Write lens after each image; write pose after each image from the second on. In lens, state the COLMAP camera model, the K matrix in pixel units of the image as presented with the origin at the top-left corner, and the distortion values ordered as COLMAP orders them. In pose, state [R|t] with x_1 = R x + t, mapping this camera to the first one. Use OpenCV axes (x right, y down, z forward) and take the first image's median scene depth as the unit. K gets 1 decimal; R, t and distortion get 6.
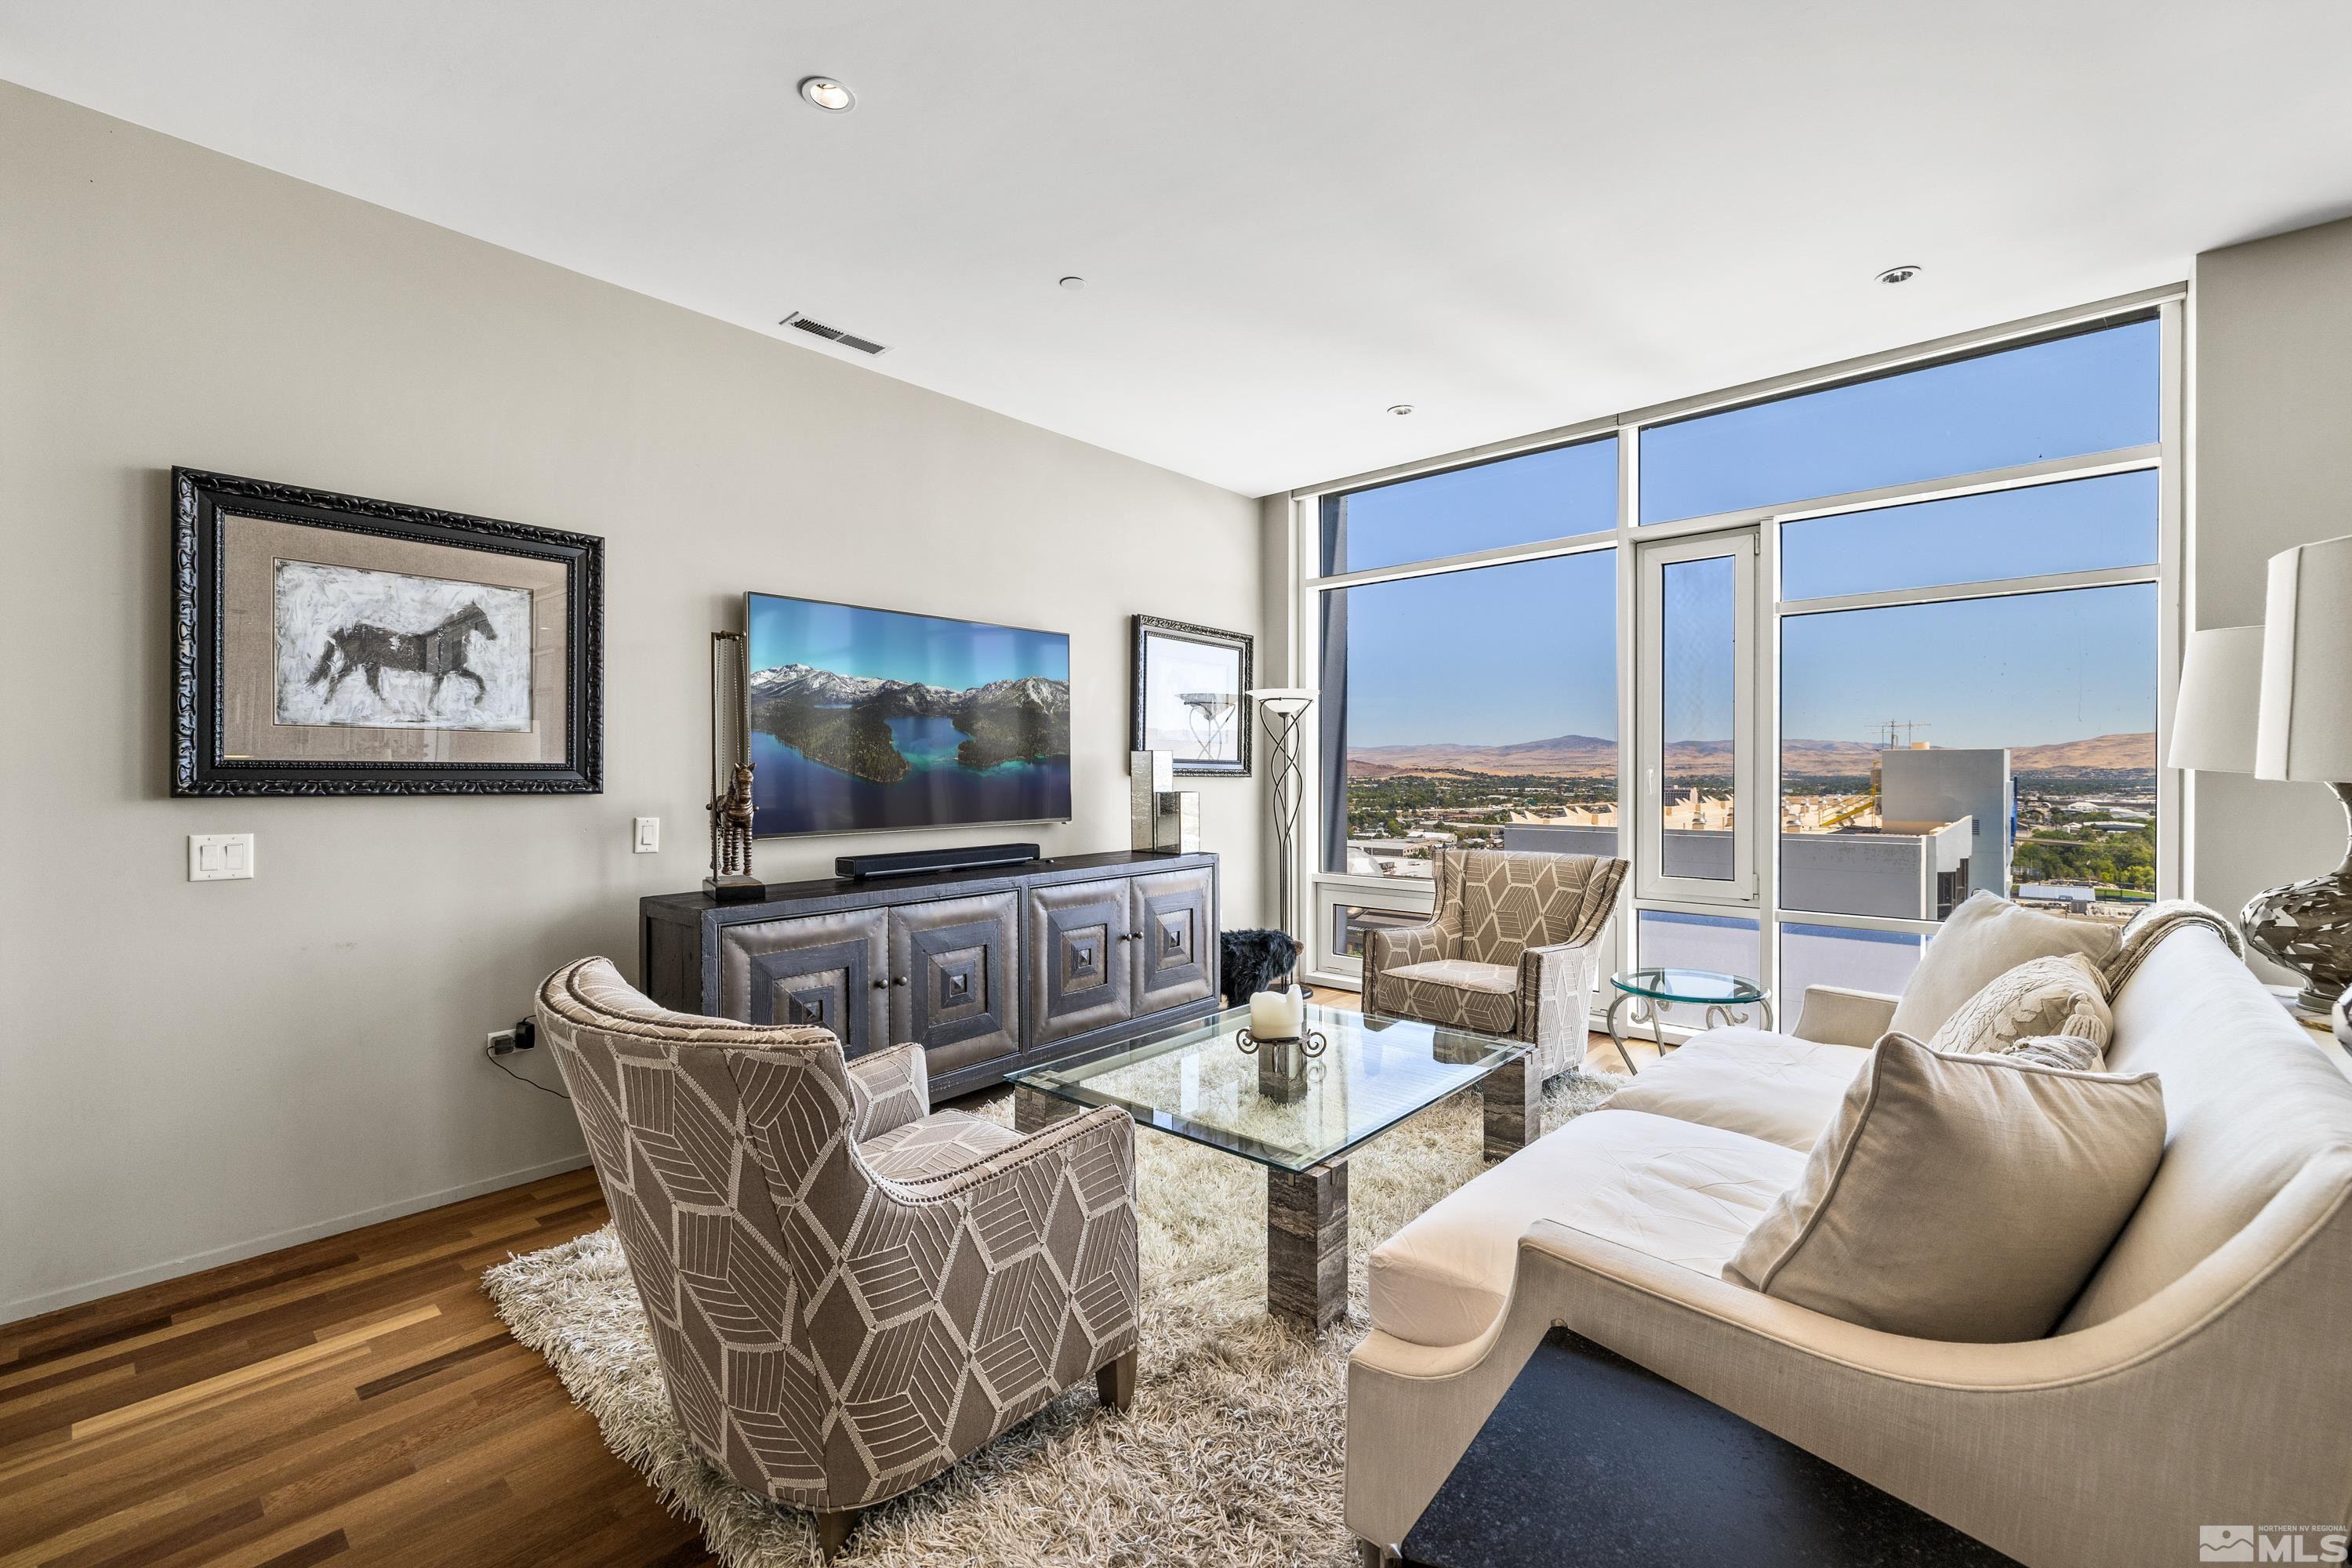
lens RADIAL K [[995.7, 0, 1188.3], [0, 995.7, 773.5], [0, 0, 1]] dist [0.002255, 0.000340]
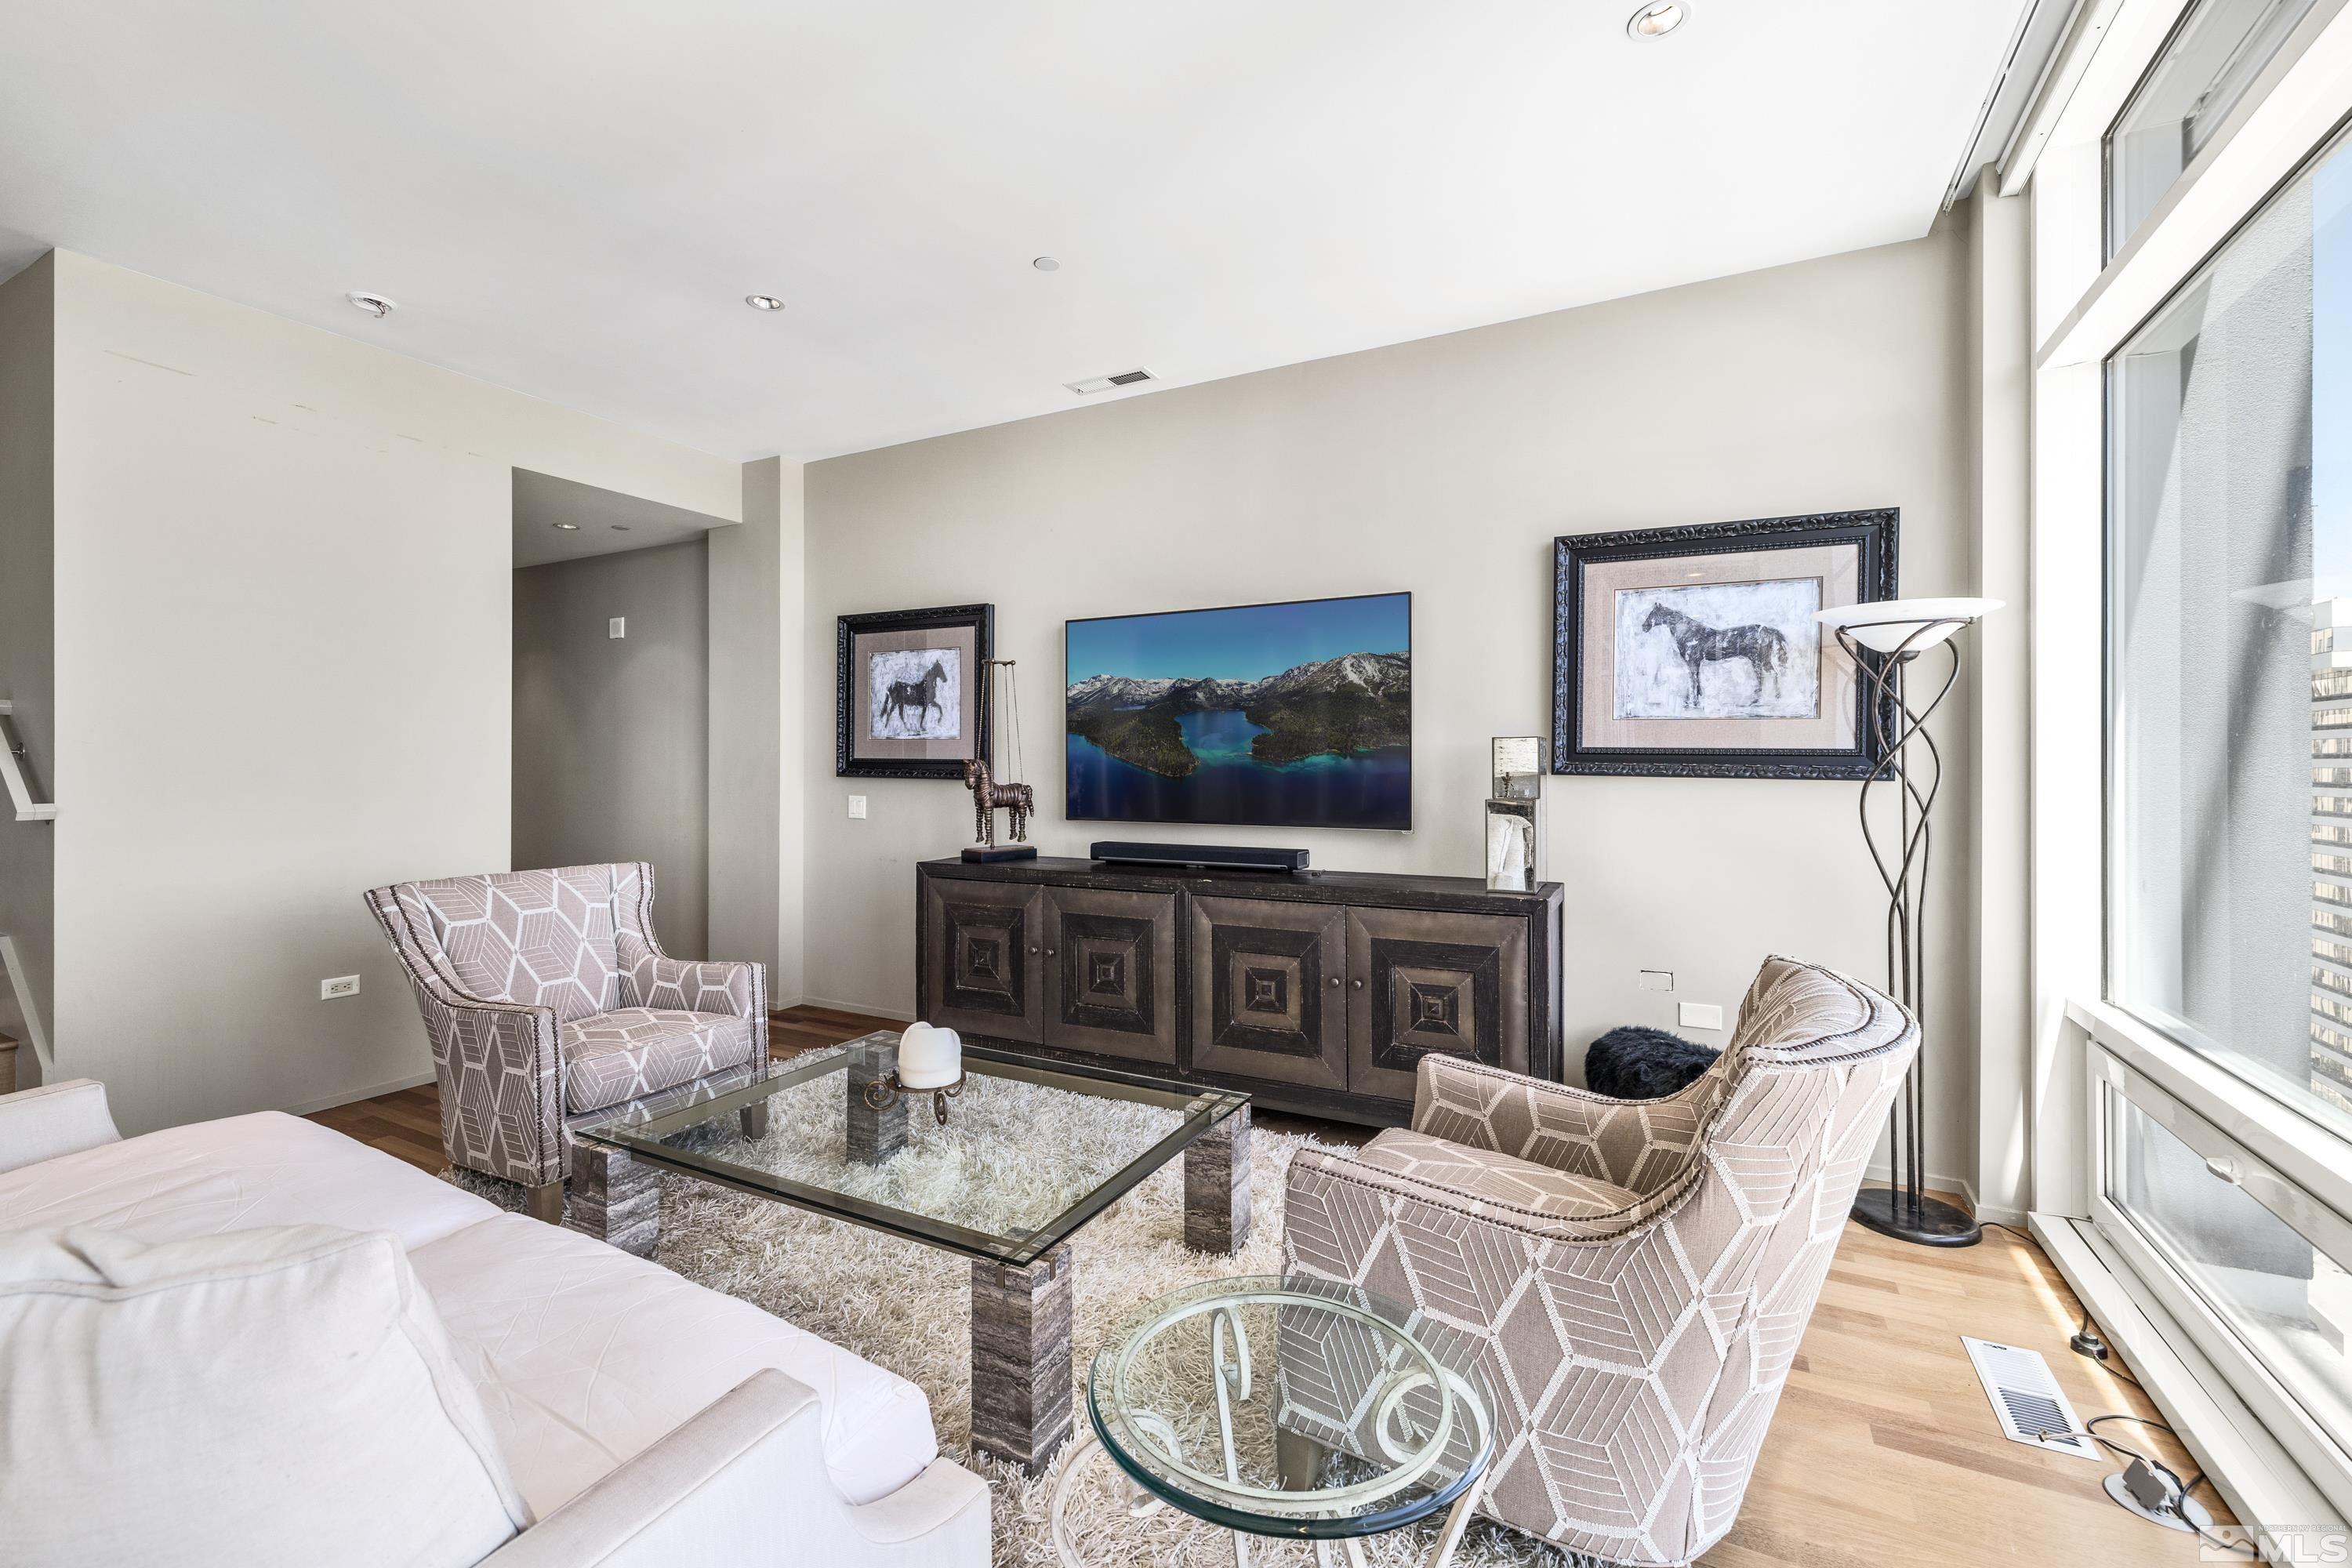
lens RADIAL K [[995.7, 0, 1155.5], [0, 995.7, 751.9], [0, 0, 1]] dist [0.002255, 0.000340]
pose [[0.209954, -0.008094, -0.977678, 0.593076], [-0.005771, 0.999938, -0.009517, -0.005898], [0.977694, 0.007640, 0.209894, 0.633603]]
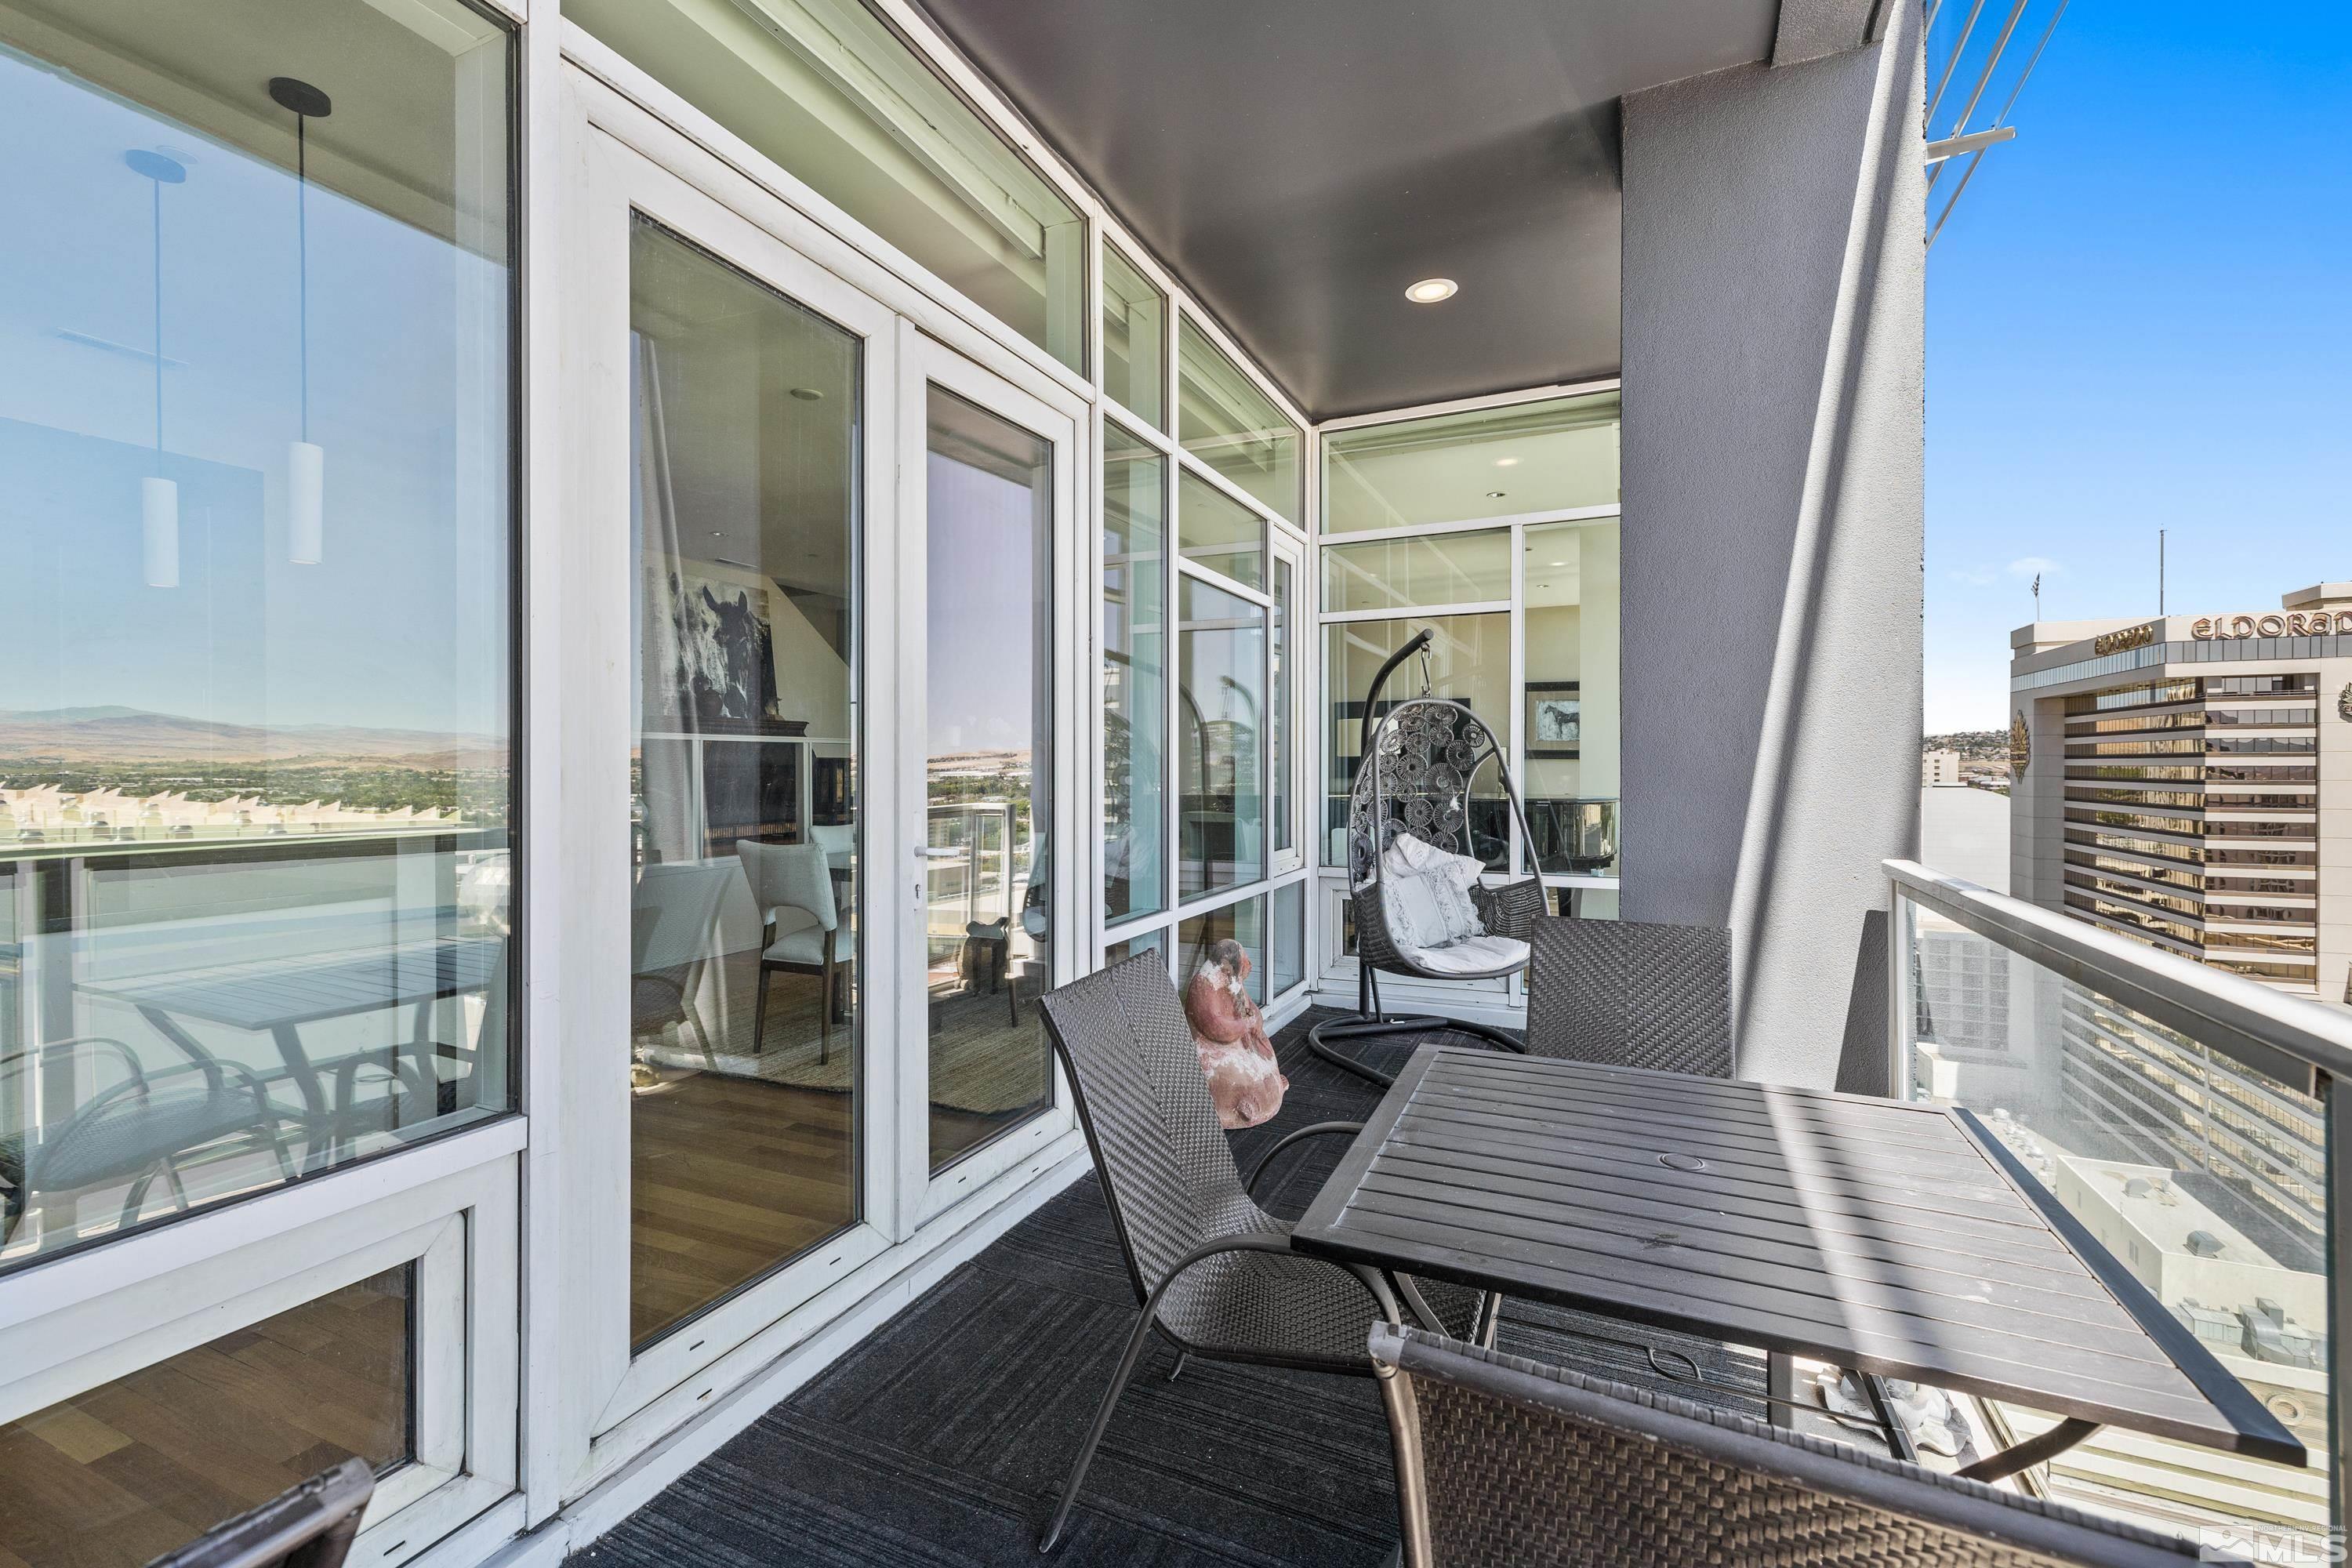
lens RADIAL K [[995.7, 0, 1158.4], [0, 995.7, 775.8], [0, 0, 1]] dist [0.002255, 0.000340]
pose [[0.266752, 0.010213, -0.963711, 1.916138], [-0.002360, 0.999948, 0.009944, 0.020055], [0.963762, -0.000378, 0.266762, -0.325195]]
